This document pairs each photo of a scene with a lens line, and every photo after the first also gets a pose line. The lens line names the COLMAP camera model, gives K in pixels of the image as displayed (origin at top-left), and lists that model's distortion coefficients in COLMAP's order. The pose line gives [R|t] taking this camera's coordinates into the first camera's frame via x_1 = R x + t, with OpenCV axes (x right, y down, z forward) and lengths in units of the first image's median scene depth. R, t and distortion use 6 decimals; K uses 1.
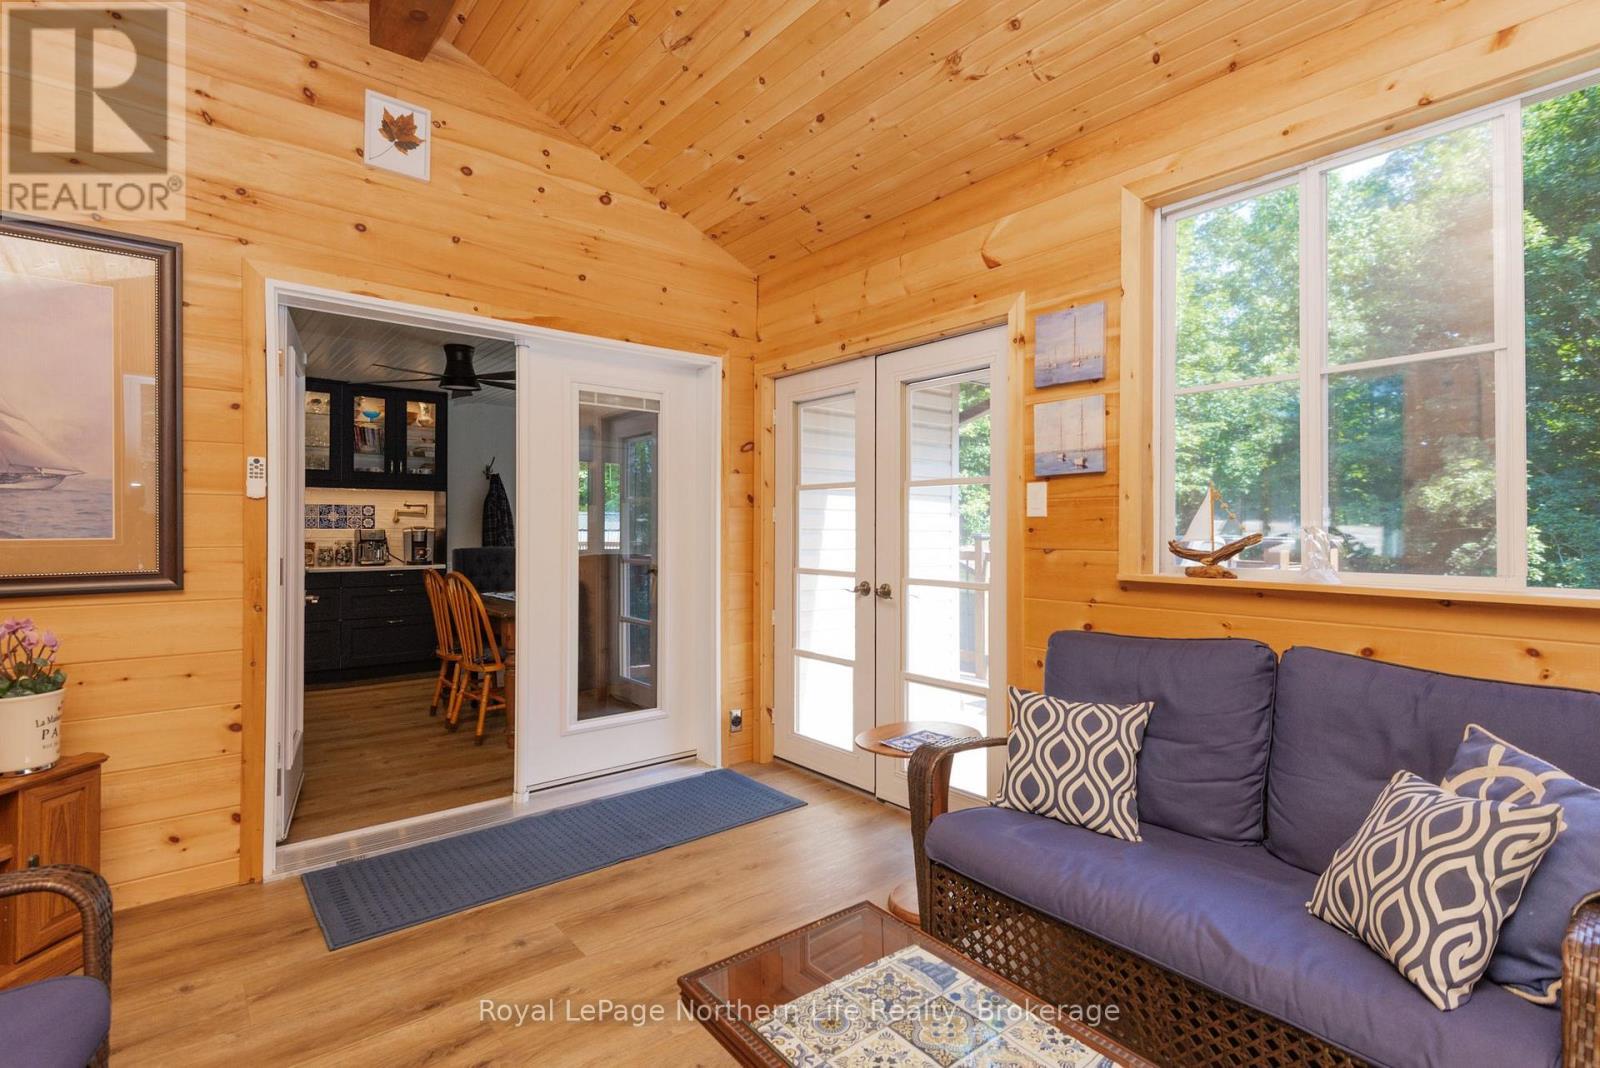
lens RADIAL K [[767.7, 0, 801.1], [0, 767.7, 529.5], [0, 0, 1]] dist [0.002373, 0.000150]
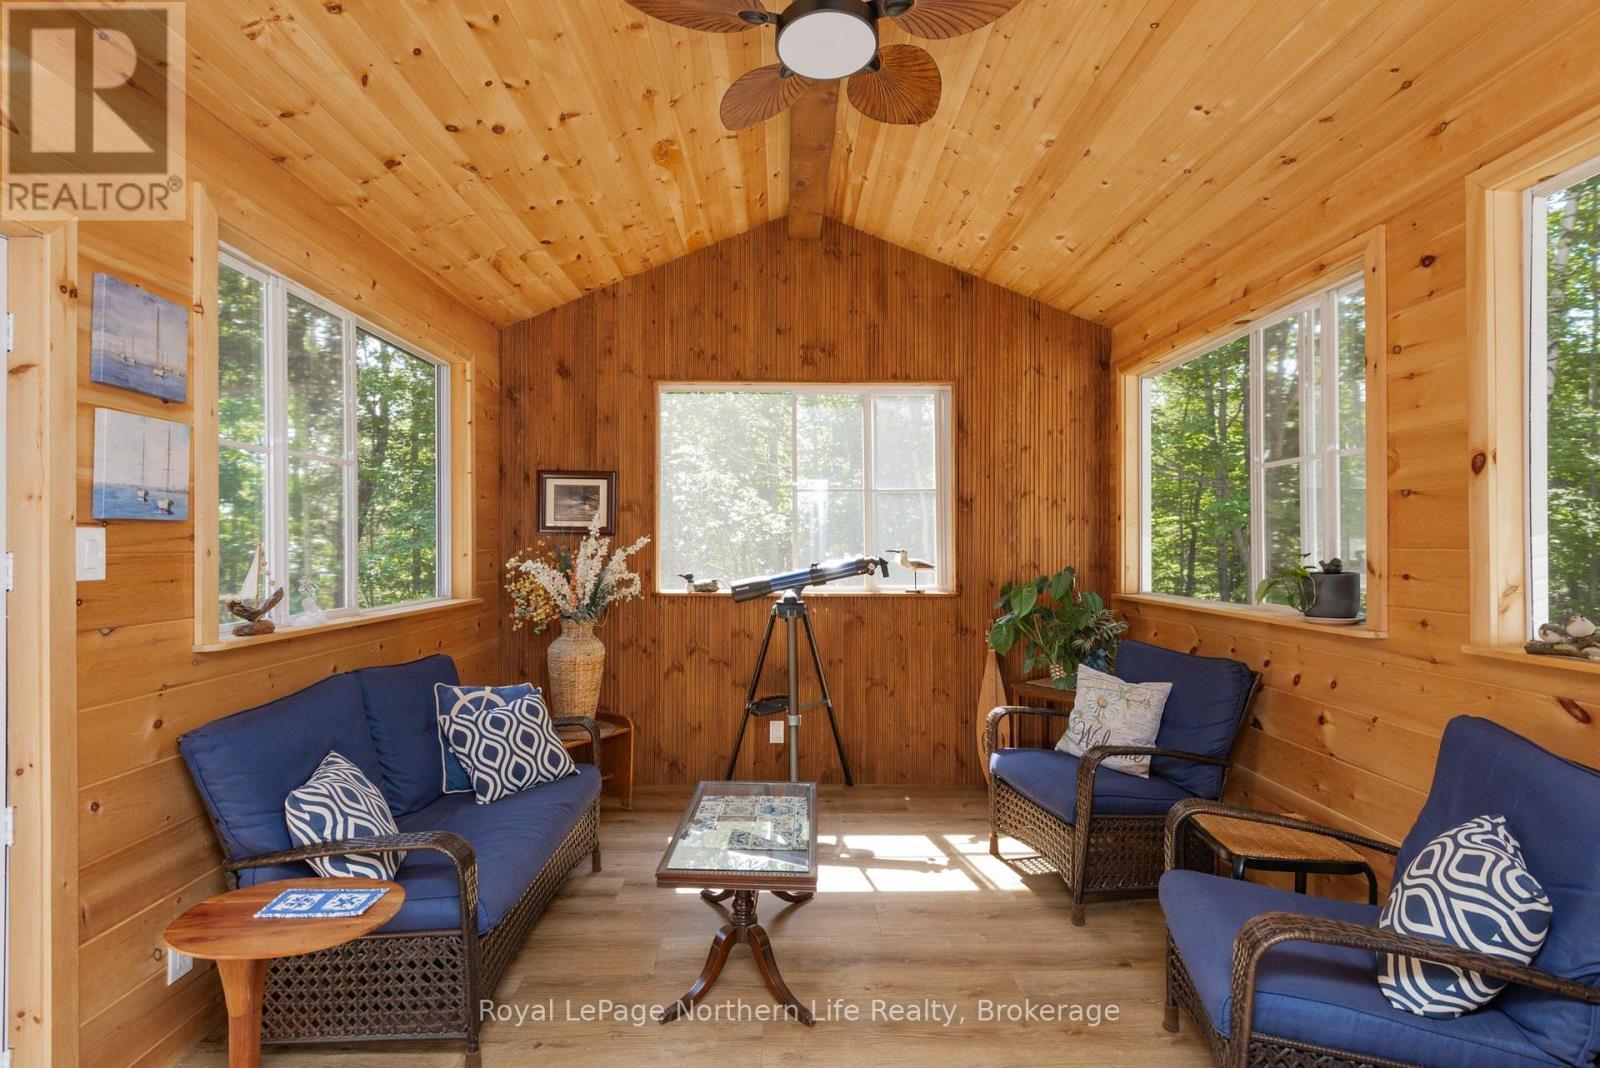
lens RADIAL K [[767.7, 0, 800.4], [0, 767.7, 540.9], [0, 0, 1]] dist [0.002373, 0.000150]
pose [[-0.784609, 0.005863, 0.619963, -0.580236], [0.003027, 0.999980, -0.005626, -0.046589], [-0.619983, -0.002538, -0.784611, 1.186197]]
